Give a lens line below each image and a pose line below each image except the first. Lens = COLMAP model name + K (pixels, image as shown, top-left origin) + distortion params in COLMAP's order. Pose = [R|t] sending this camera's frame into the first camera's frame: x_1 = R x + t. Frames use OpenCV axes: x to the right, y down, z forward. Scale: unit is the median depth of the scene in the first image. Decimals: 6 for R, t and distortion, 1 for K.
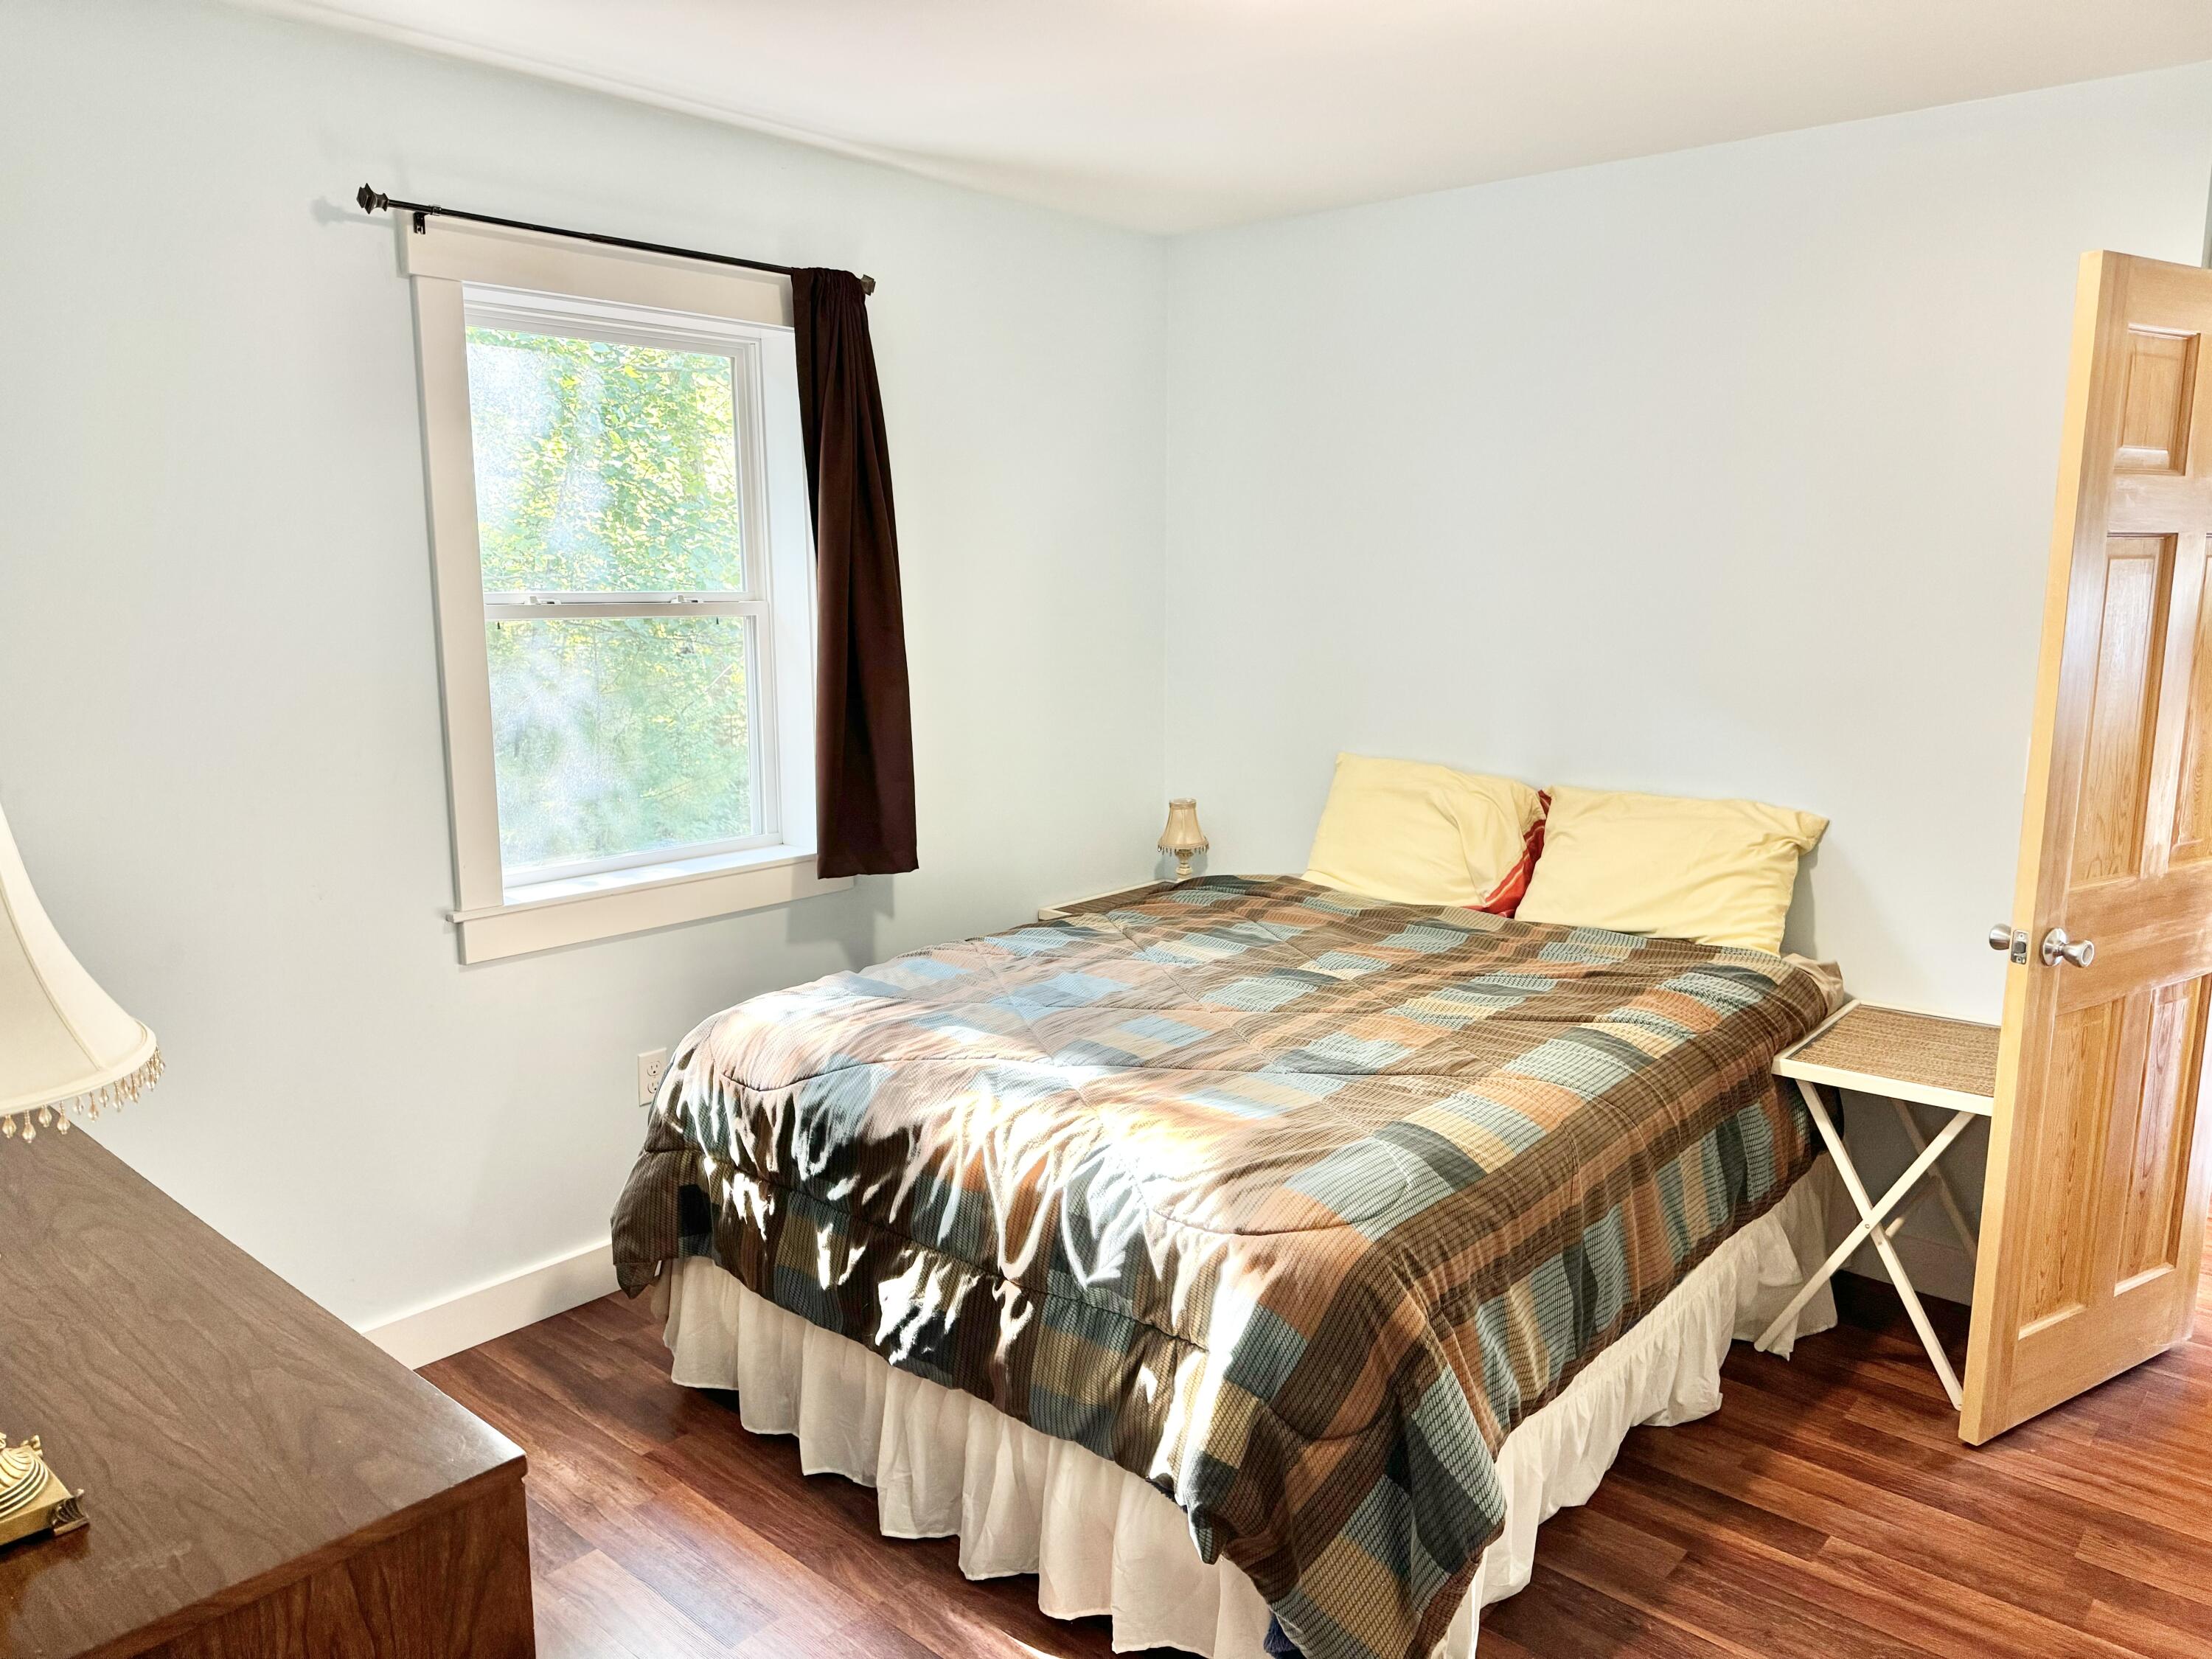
lens RADIAL K [[1537.3, 0, 1100.2], [0, 1537.3, 829.7], [0, 0, 1]] dist [0.070160, -0.080806]
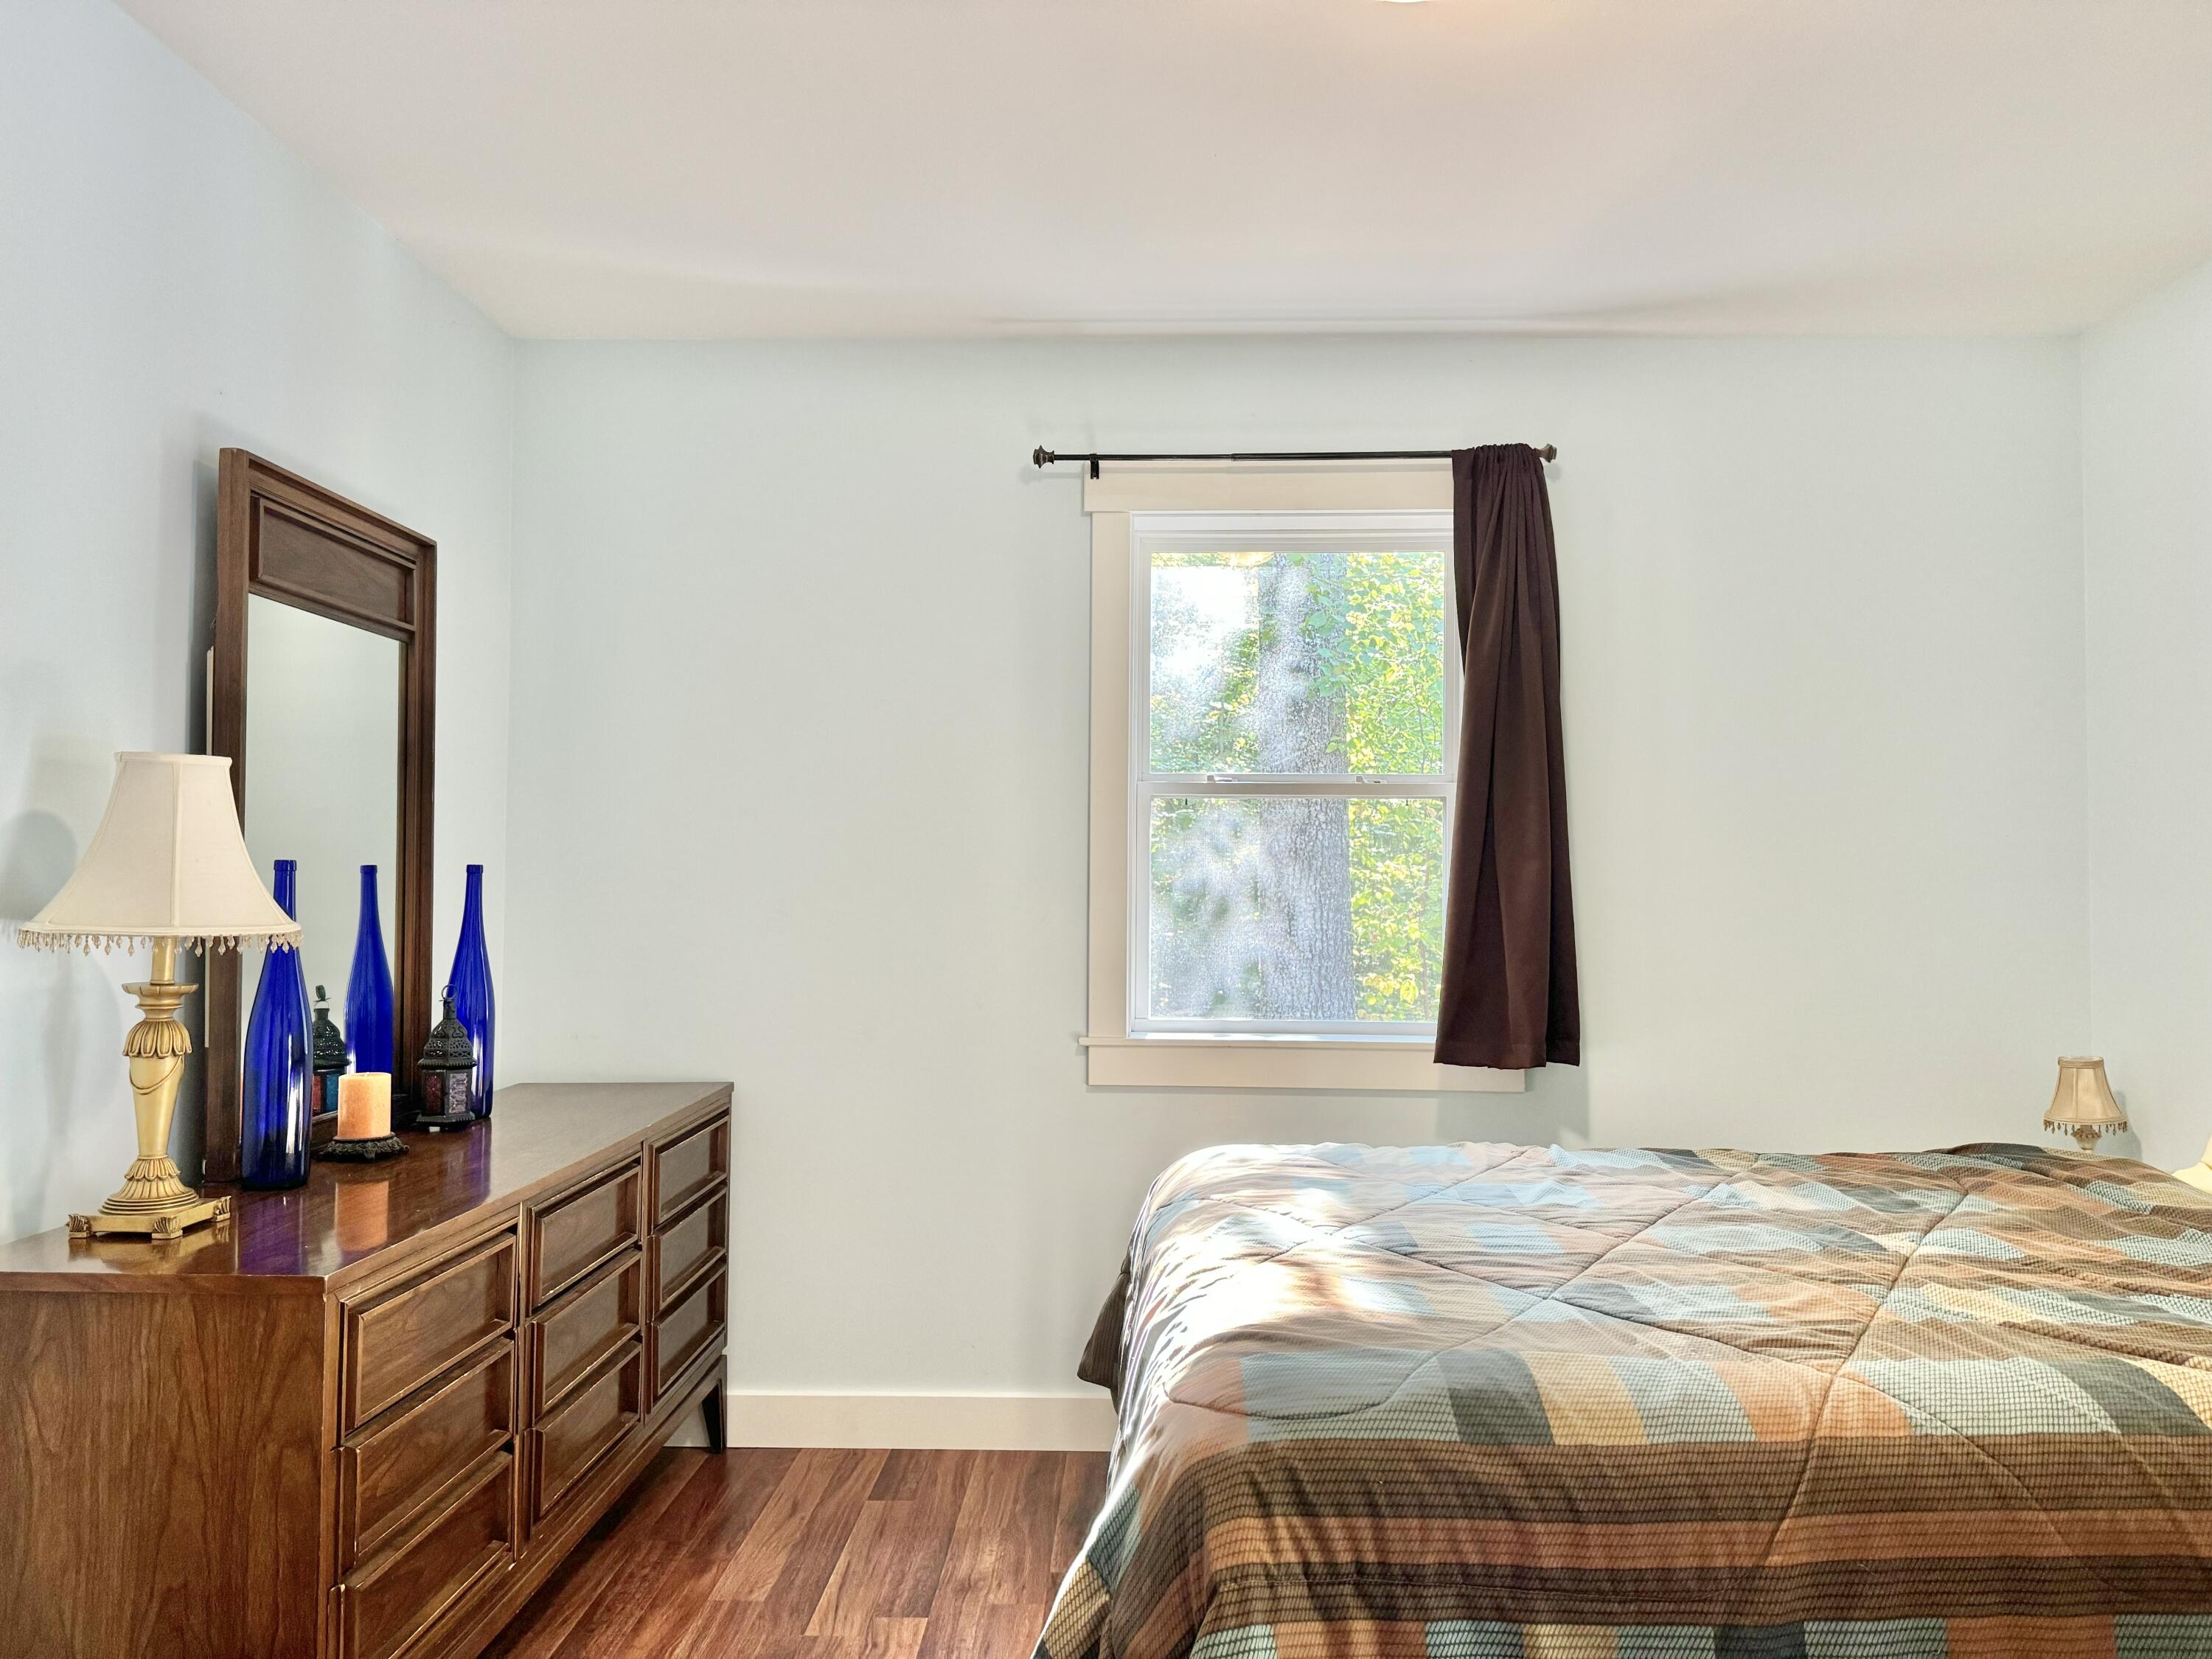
lens RADIAL K [[1537.3, 0, 1107.7], [0, 1537.3, 826.4], [0, 0, 1]] dist [0.070160, -0.080806]
pose [[0.647484, -0.020842, -0.761794, 0.500488], [-0.134477, 0.980815, -0.141132, 0.061295], [0.750120, 0.193825, 0.632259, 0.285046]]
